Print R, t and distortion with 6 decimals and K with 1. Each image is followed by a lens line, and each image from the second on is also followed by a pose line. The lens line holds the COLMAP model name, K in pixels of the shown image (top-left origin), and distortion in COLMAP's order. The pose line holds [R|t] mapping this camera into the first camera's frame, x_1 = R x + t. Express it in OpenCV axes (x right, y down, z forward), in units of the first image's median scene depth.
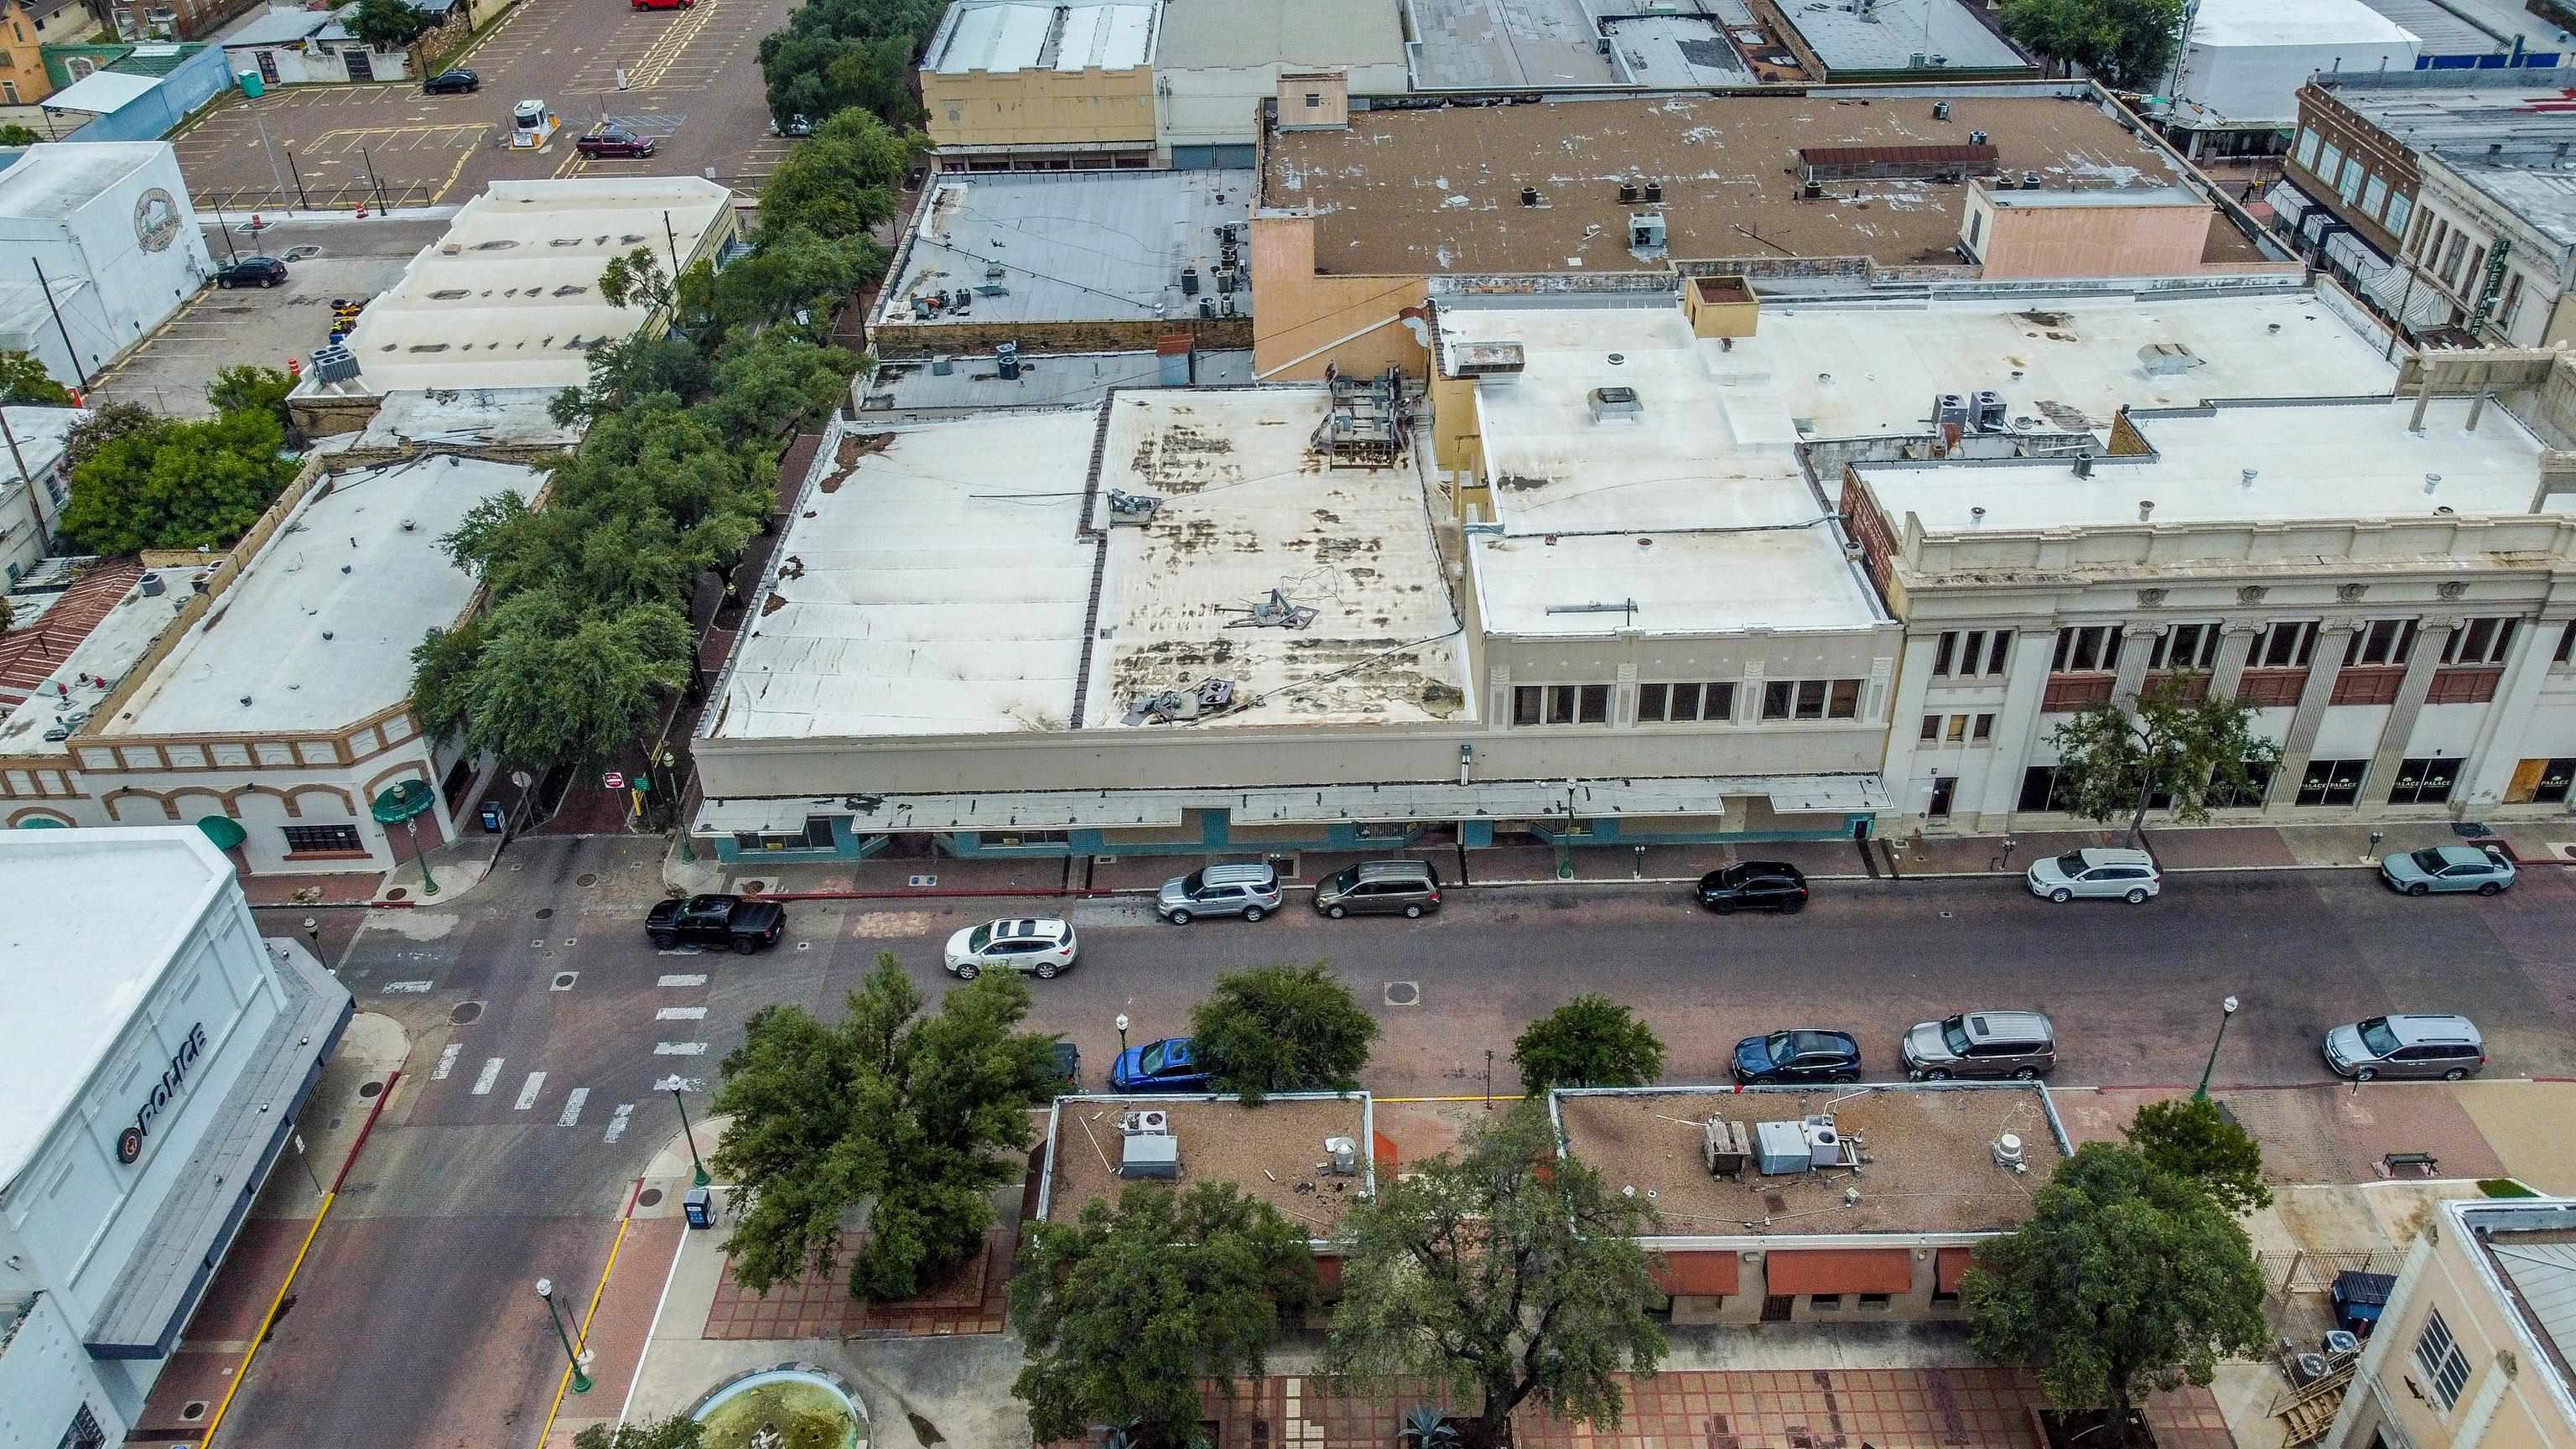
lens RADIAL K [[1950.1, 0, 1286.1], [0, 1950.1, 714.6], [0, 0, 1]] dist [-0.002639, -0.000521]
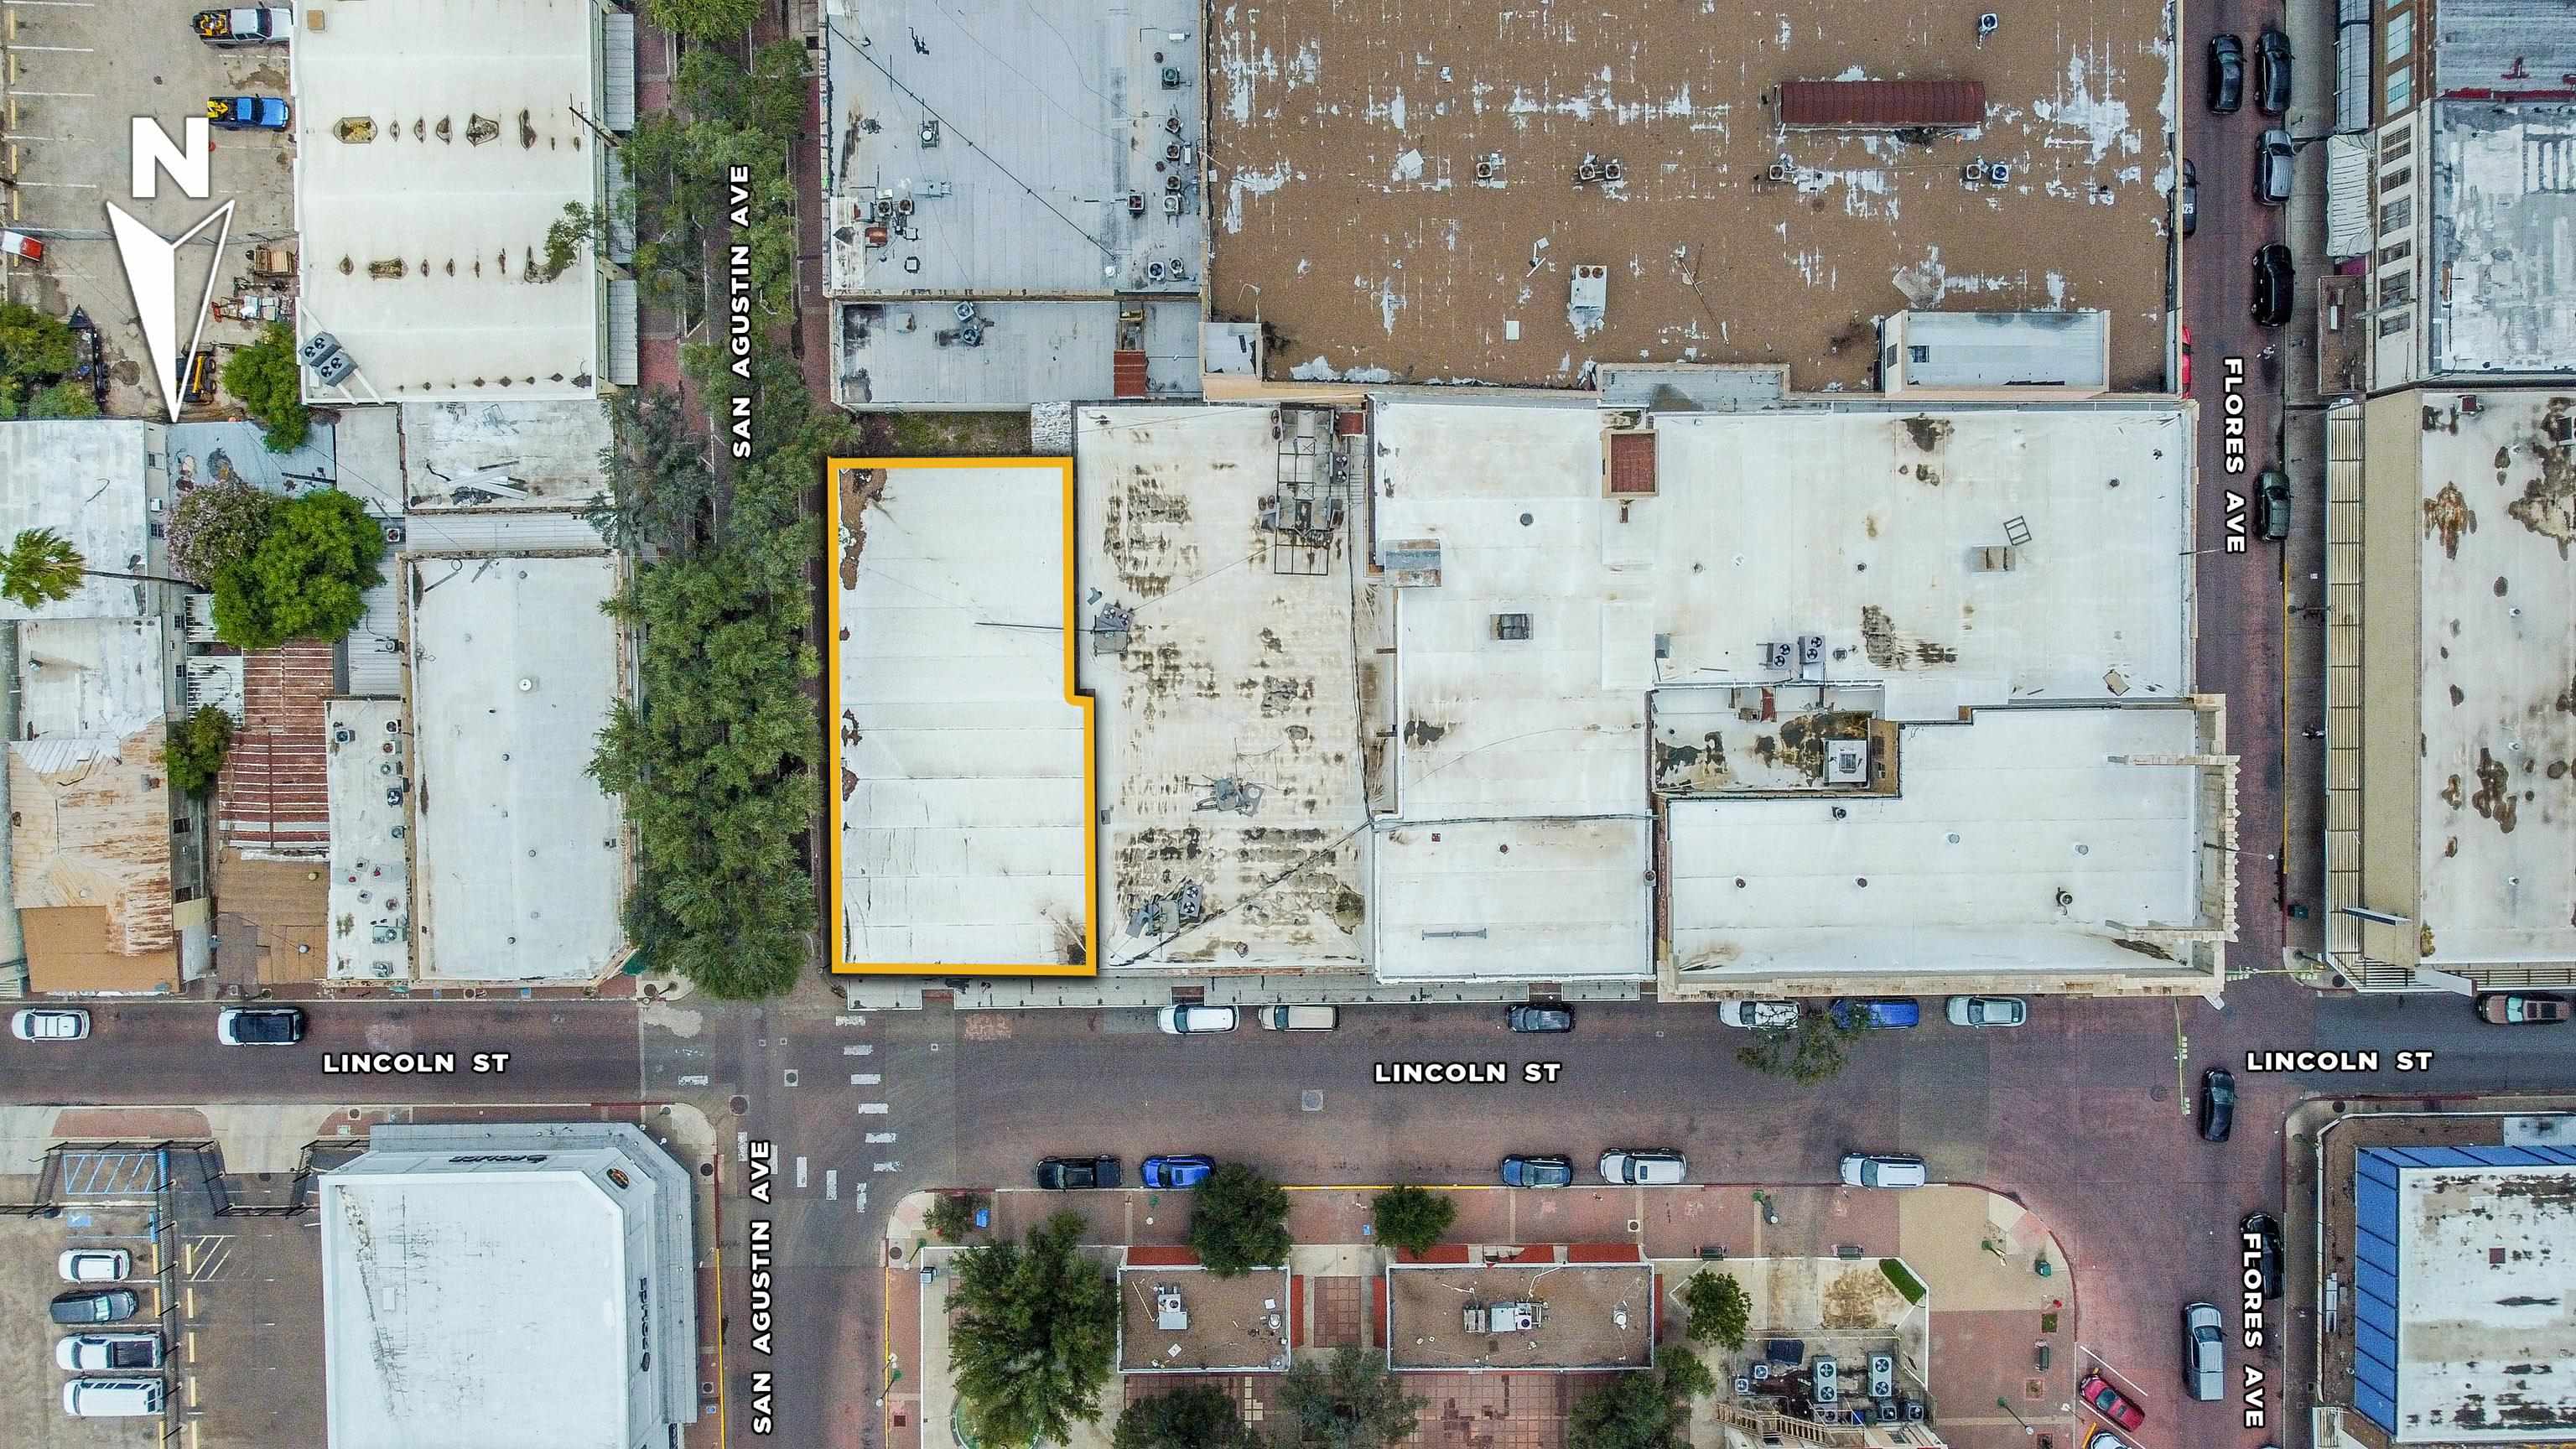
lens RADIAL K [[1950.1, 0, 1290.2], [0, 1950.1, 709.4], [0, 0, 1]] dist [-0.002639, -0.000521]
pose [[0.999654, -0.009297, 0.024617, 0.002629], [-0.015516, 0.547296, 0.836795, -1.231745], [-0.021252, -0.836888, 0.546962, 0.329902]]
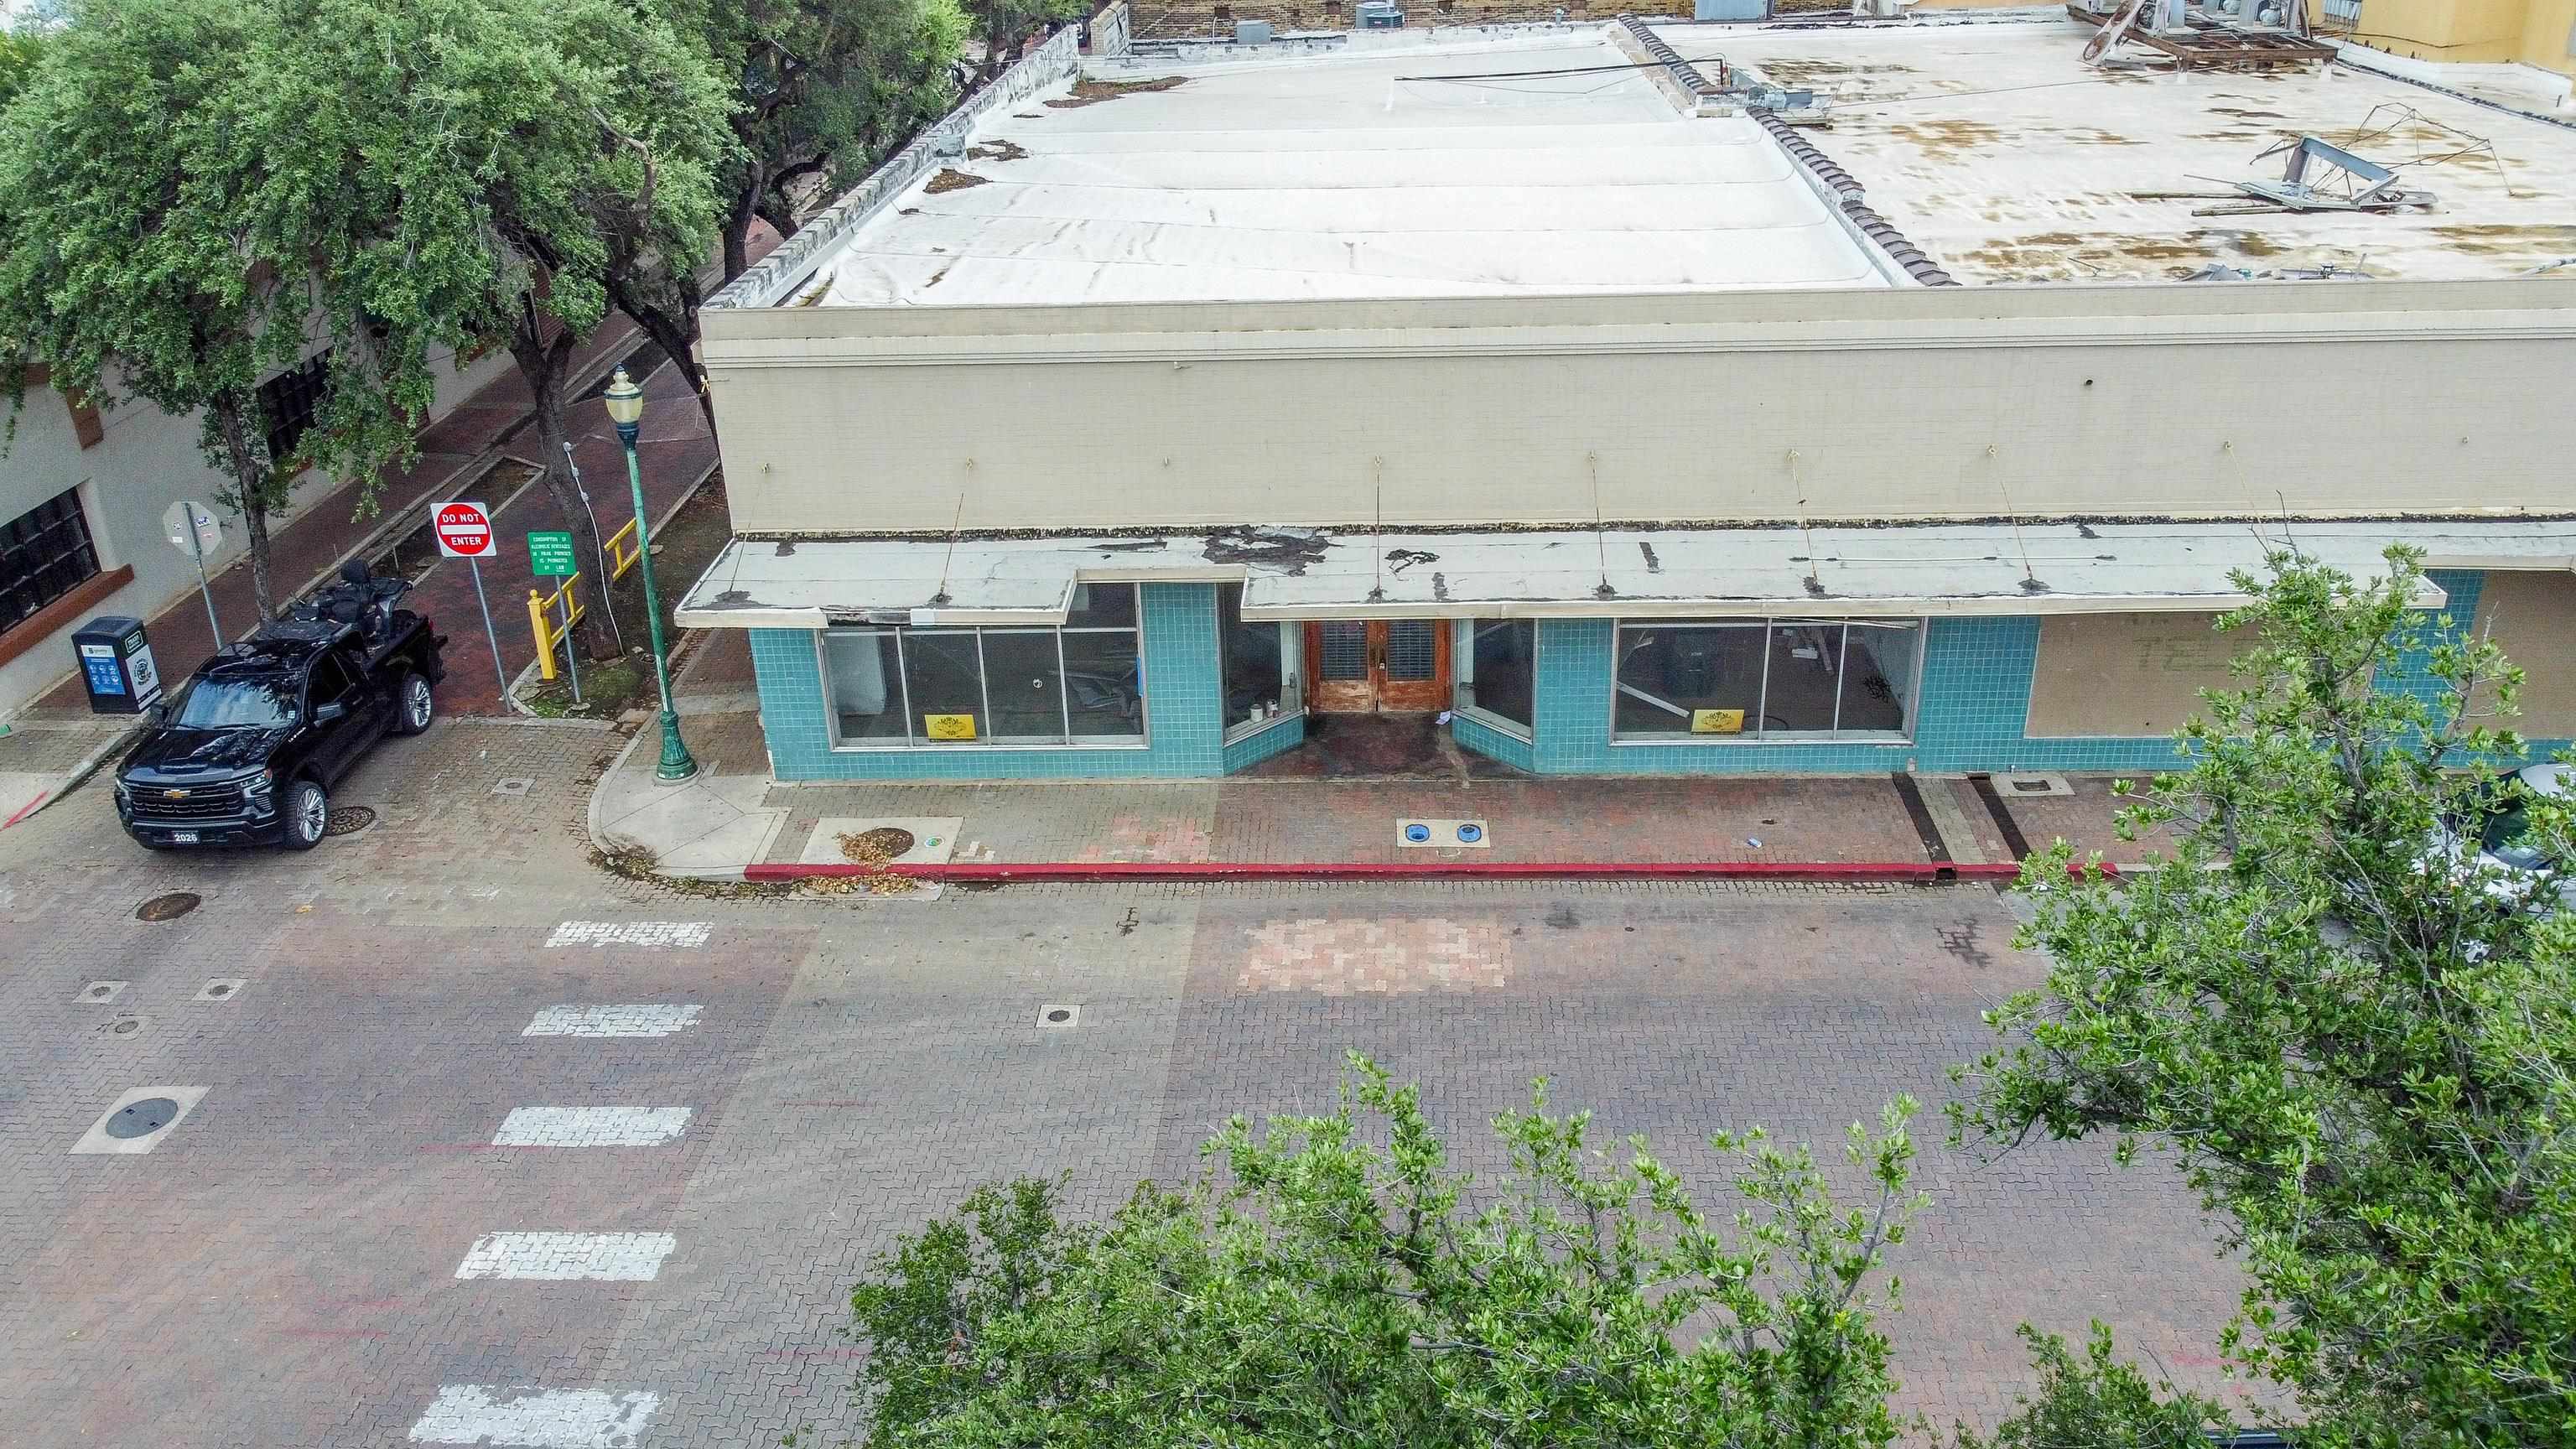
lens RADIAL K [[1950.1, 0, 1282.0], [0, 1950.1, 719.8], [0, 0, 1]] dist [-0.002639, -0.000521]
pose [[0.999085, 0.015234, -0.039957, -0.188816], [-0.021099, 0.988351, -0.150721, 0.107538], [0.037196, 0.151426, 0.987768, 0.666419]]
